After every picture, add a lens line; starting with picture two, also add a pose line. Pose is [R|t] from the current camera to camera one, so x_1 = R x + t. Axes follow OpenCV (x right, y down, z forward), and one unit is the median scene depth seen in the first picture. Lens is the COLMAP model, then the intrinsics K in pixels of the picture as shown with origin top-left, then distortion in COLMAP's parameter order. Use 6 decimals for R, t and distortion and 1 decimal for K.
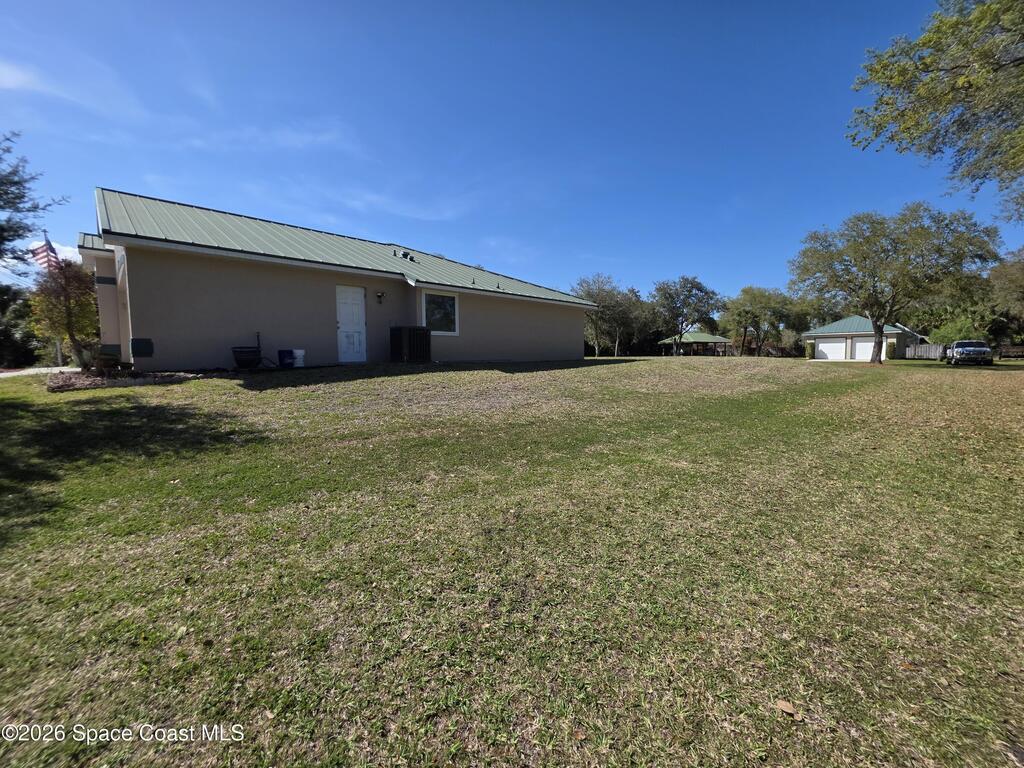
lens RADIAL K [[407.2, 0, 513.3], [0, 407.2, 378.1], [0, 0, 1]] dist [0.000767, 0.000025]
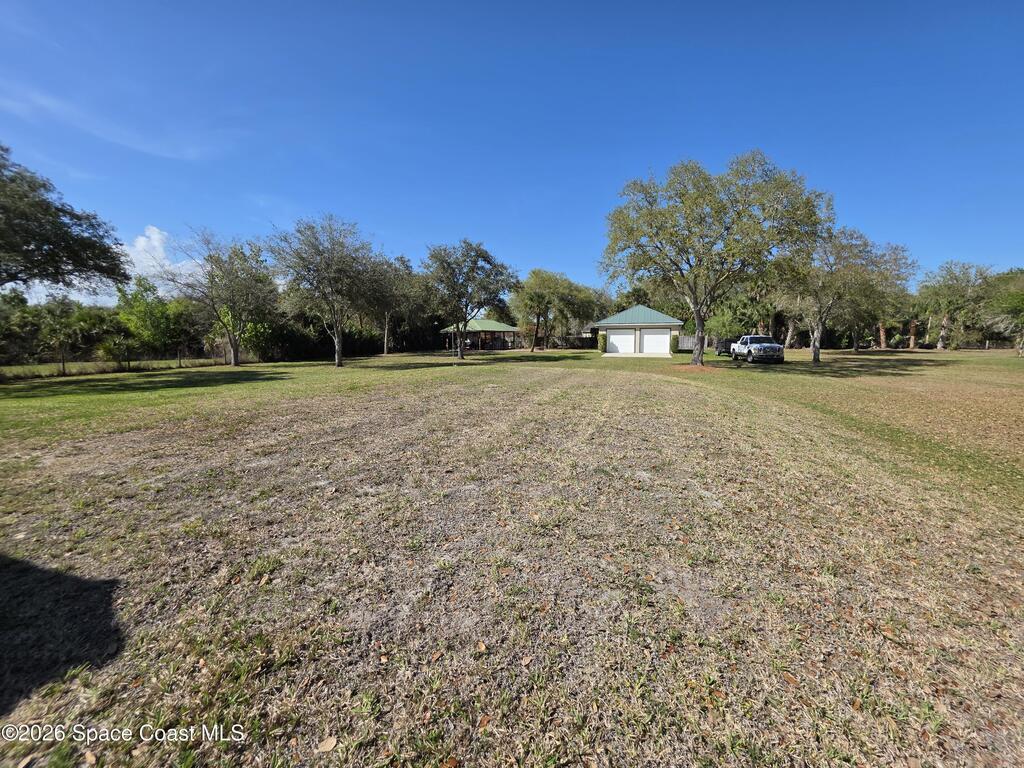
lens RADIAL K [[414.1, 0, 507.9], [0, 414.1, 380.1], [0, 0, 1]] dist [0.000057, -0.000166]
pose [[0.886932, -0.042480, 0.459942, 0.131490], [0.025077, 0.998722, 0.043883, -0.031701], [-0.461218, -0.027387, 0.886864, 0.297182]]
